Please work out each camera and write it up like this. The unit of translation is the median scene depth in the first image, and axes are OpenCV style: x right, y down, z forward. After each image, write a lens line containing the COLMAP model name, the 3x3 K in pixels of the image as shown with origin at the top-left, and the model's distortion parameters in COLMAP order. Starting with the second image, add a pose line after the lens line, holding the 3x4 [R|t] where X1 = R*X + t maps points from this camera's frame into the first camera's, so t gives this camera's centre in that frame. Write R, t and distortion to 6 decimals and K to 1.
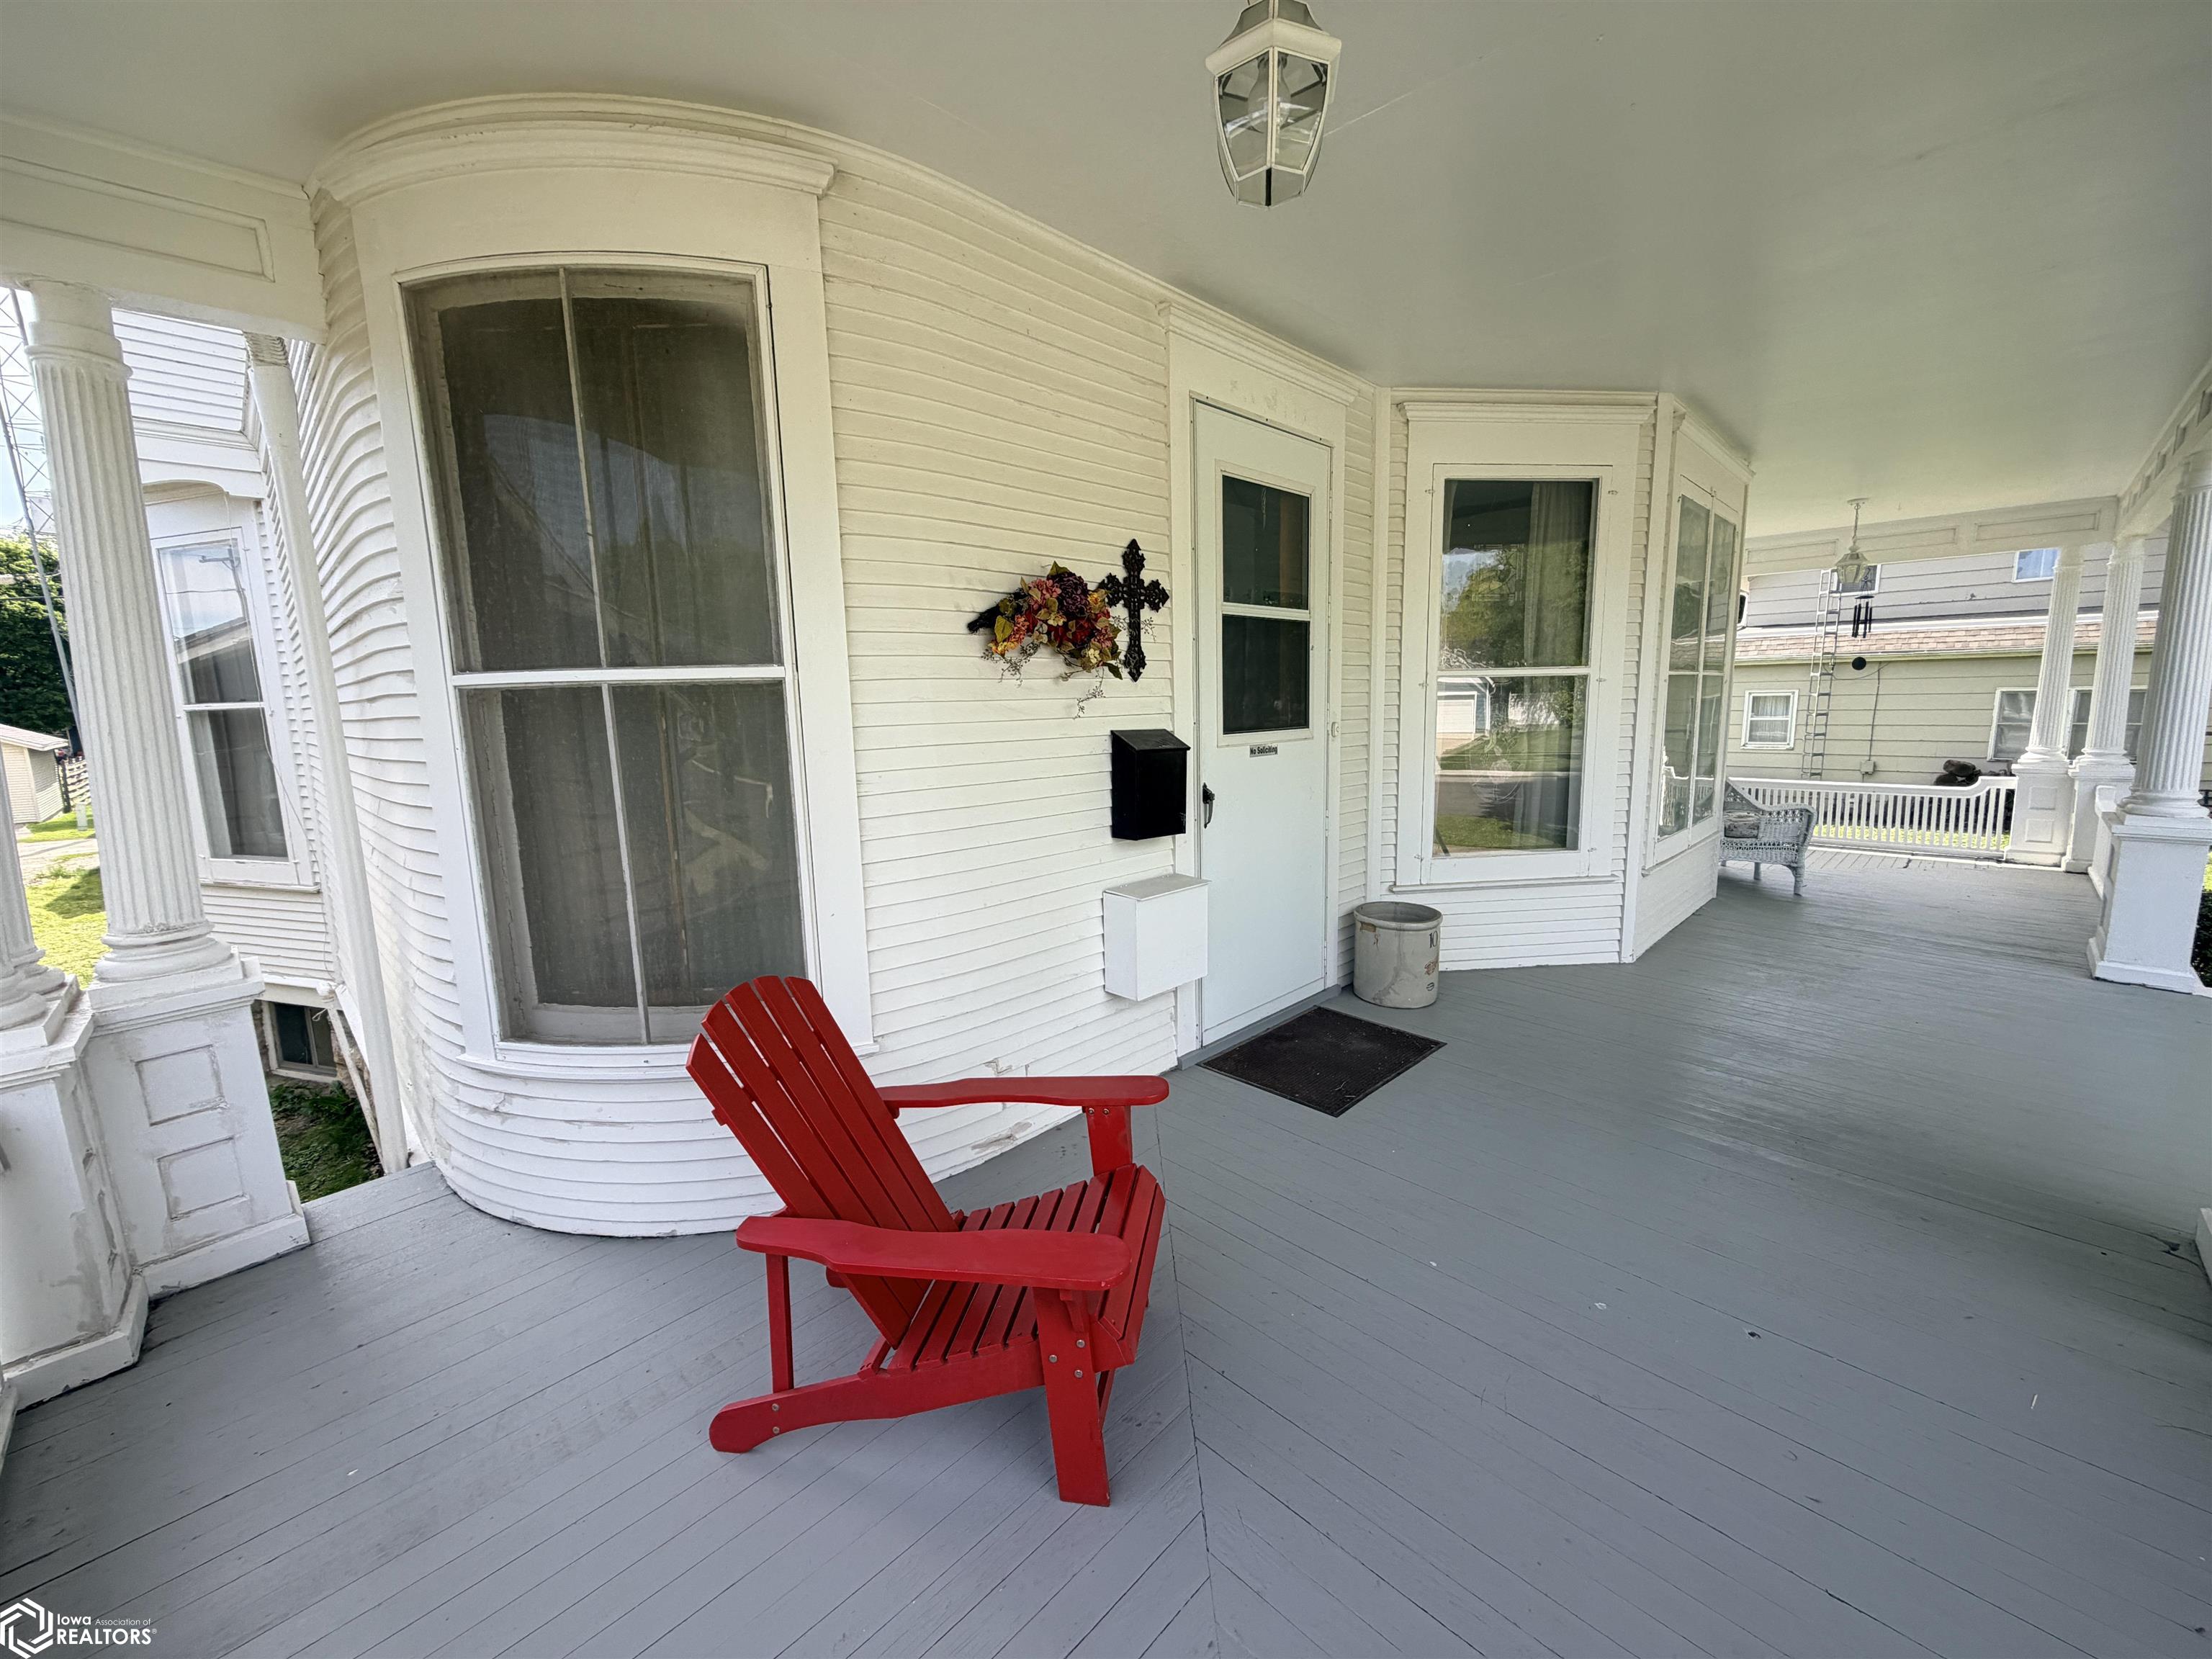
lens RADIAL K [[881.7, 0, 1106.0], [0, 881.7, 829.5], [0, 0, 1]] dist [-0.000605, -0.000046]
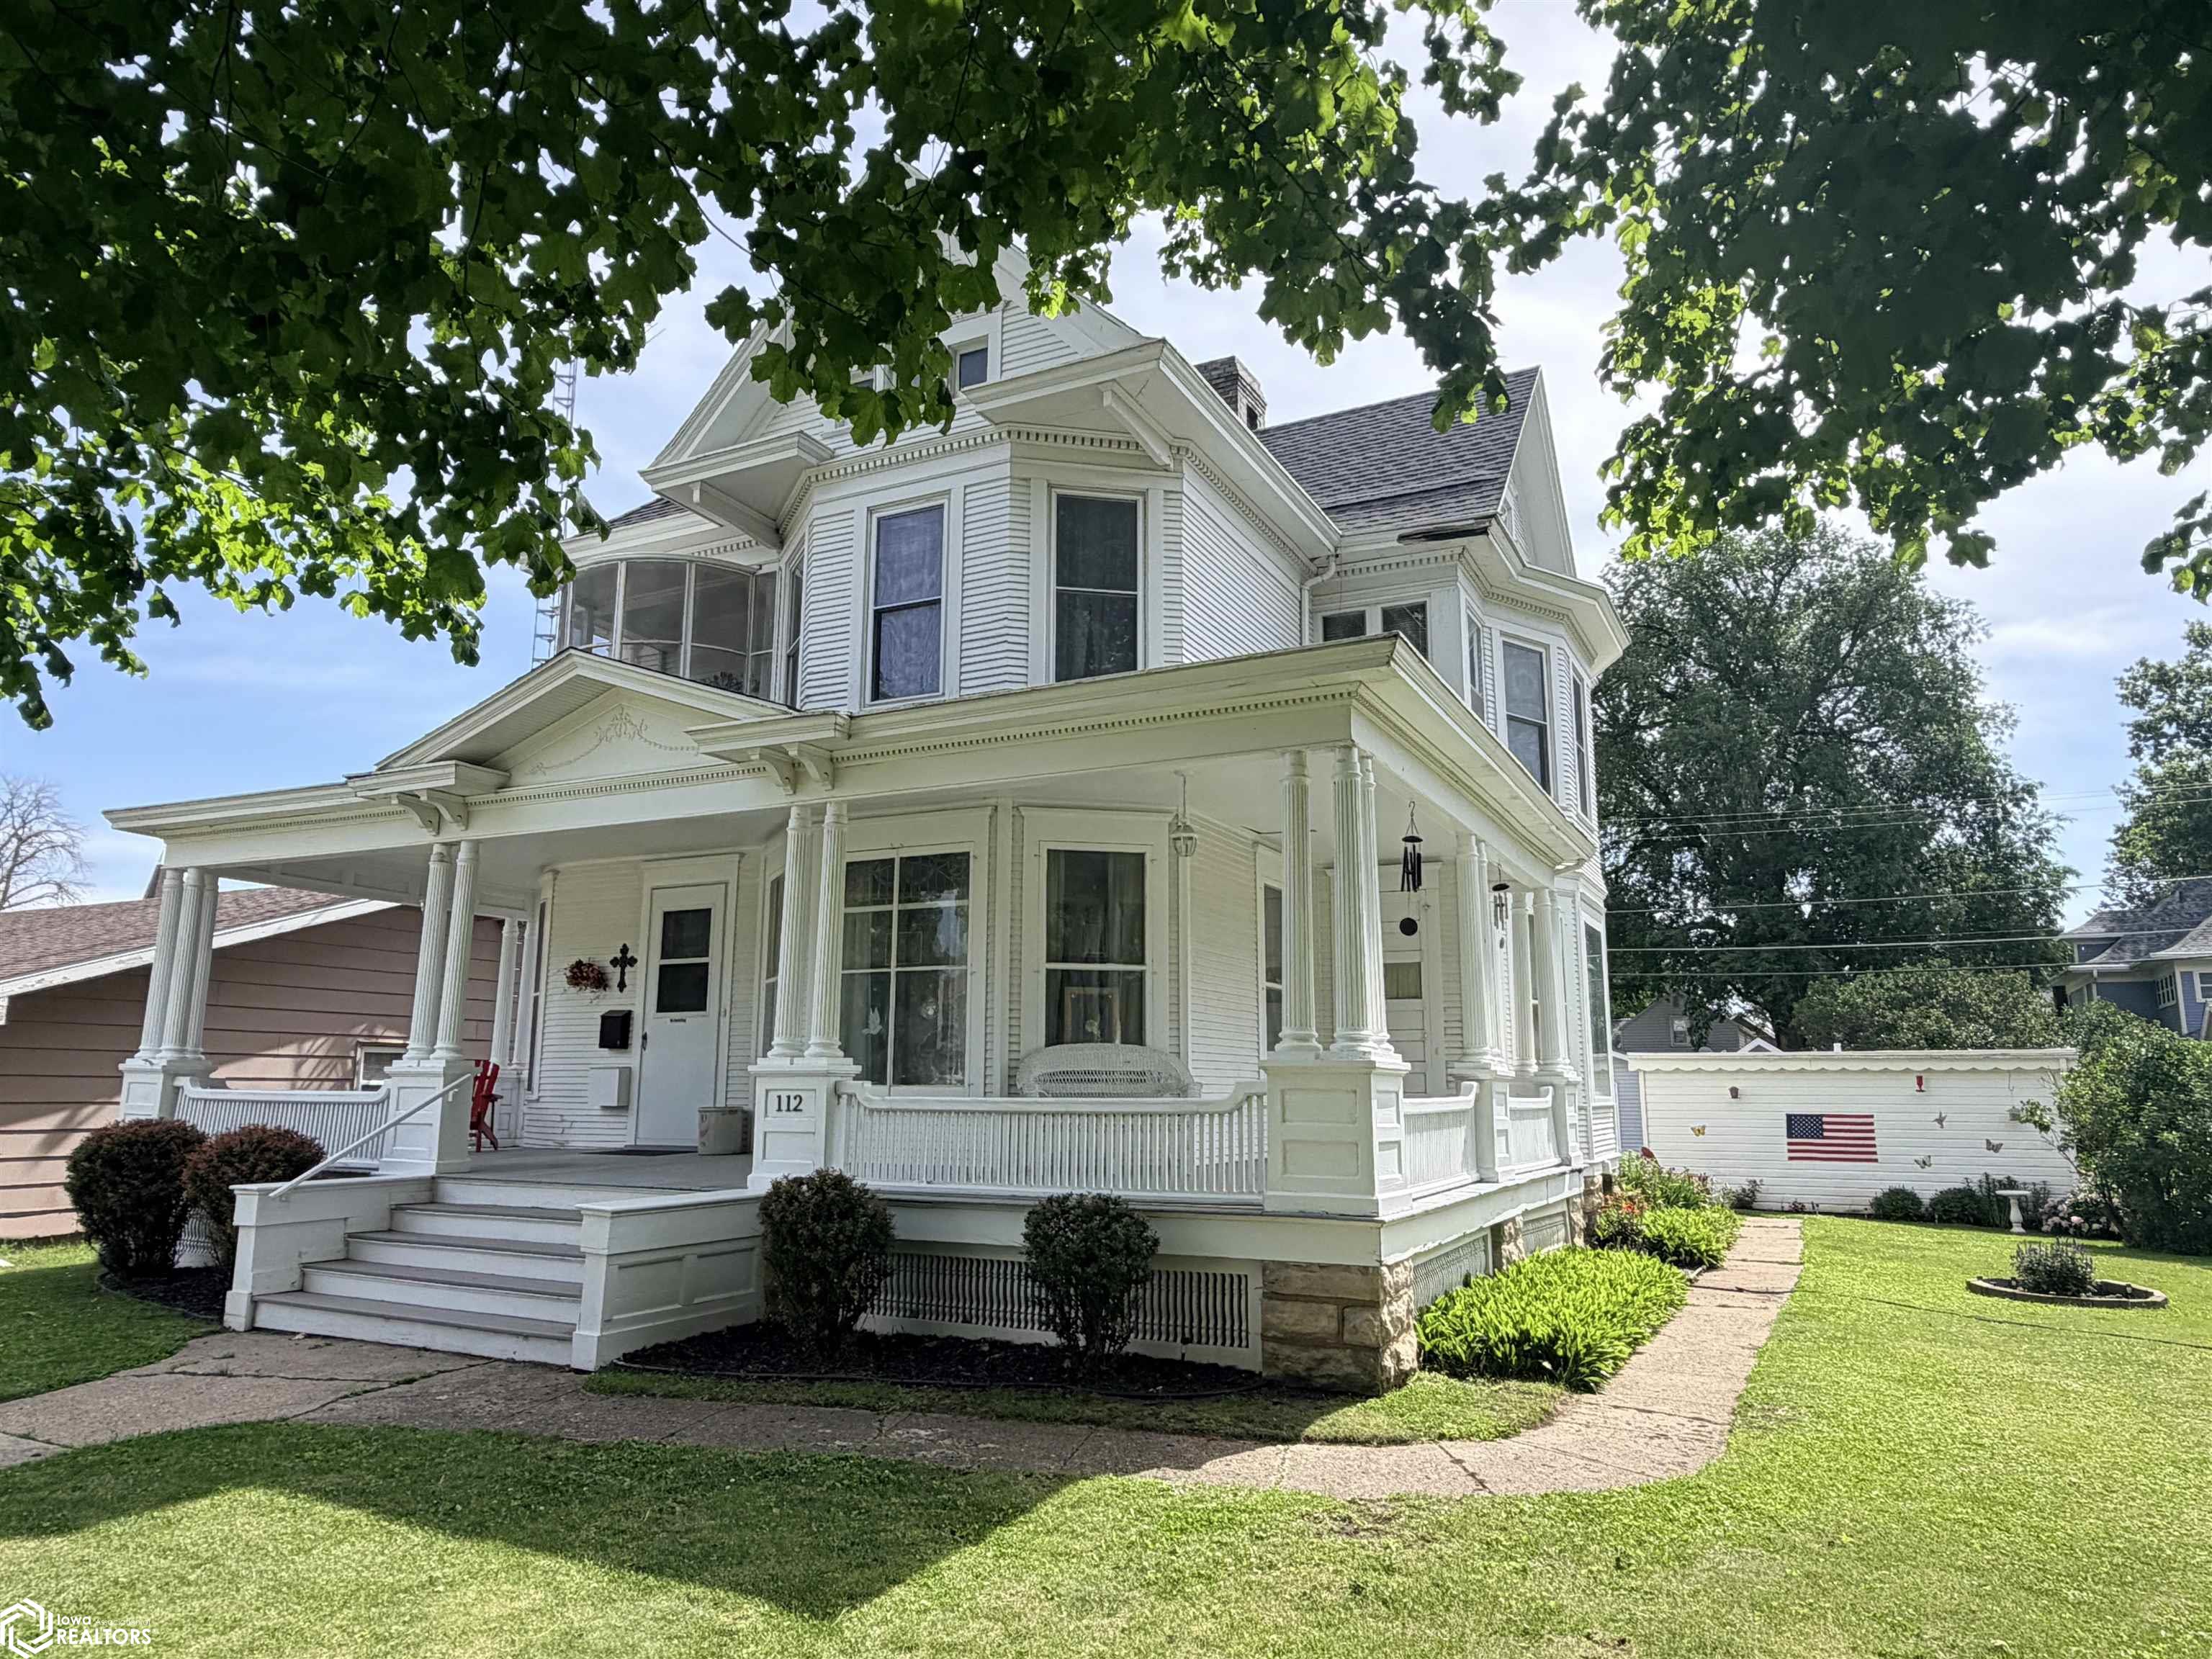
lens RADIAL K [[1381.8, 0, 1106.0], [0, 1381.8, 829.5], [0, 0, 1]] dist [0.002516, 0.001538]
pose [[0.305379, -0.155825, -0.939395, 3.272786], [-0.151788, 0.965940, -0.209571, 0.011619], [0.940055, 0.206588, 0.271325, 0.803156]]
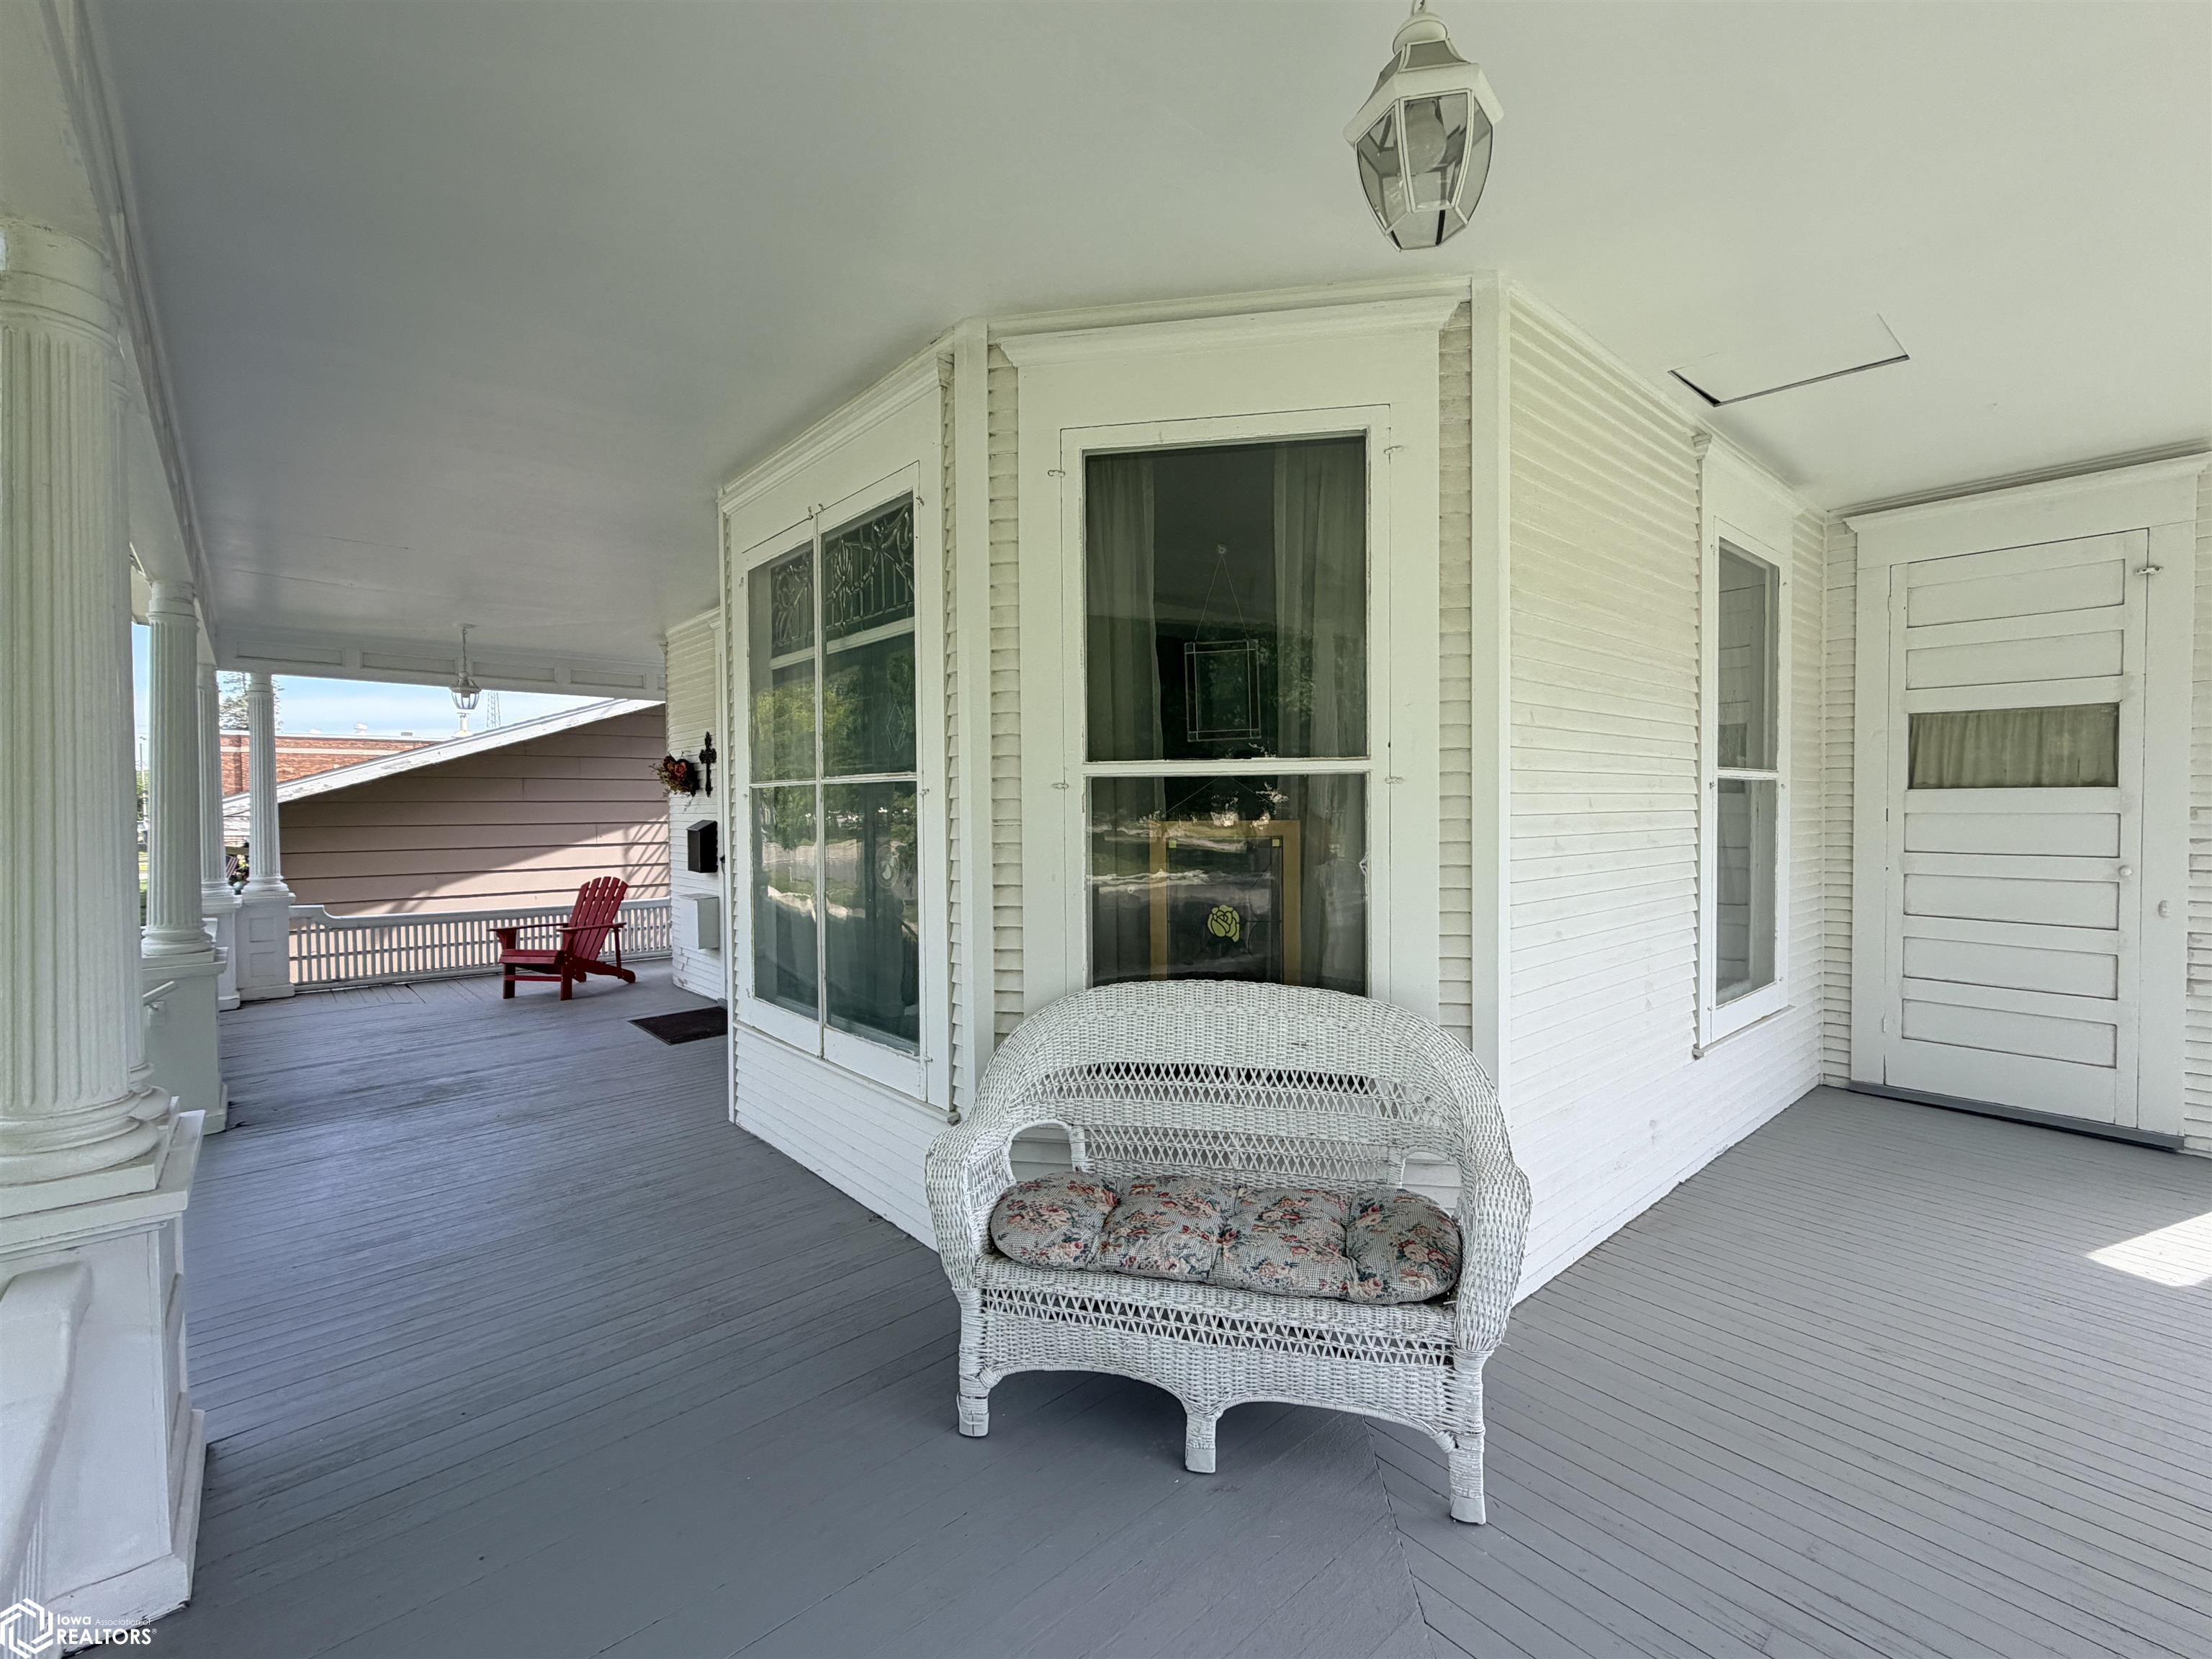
lens RADIAL K [[972.9, 0, 1106.0], [0, 972.9, 829.5], [0, 0, 1]] dist [0.001340, 0.000018]
pose [[-0.071693, 0.049893, -0.996178, 1.586359], [-0.133354, 0.989302, 0.059146, -0.247220], [0.988472, 0.137085, -0.064273, 1.460854]]
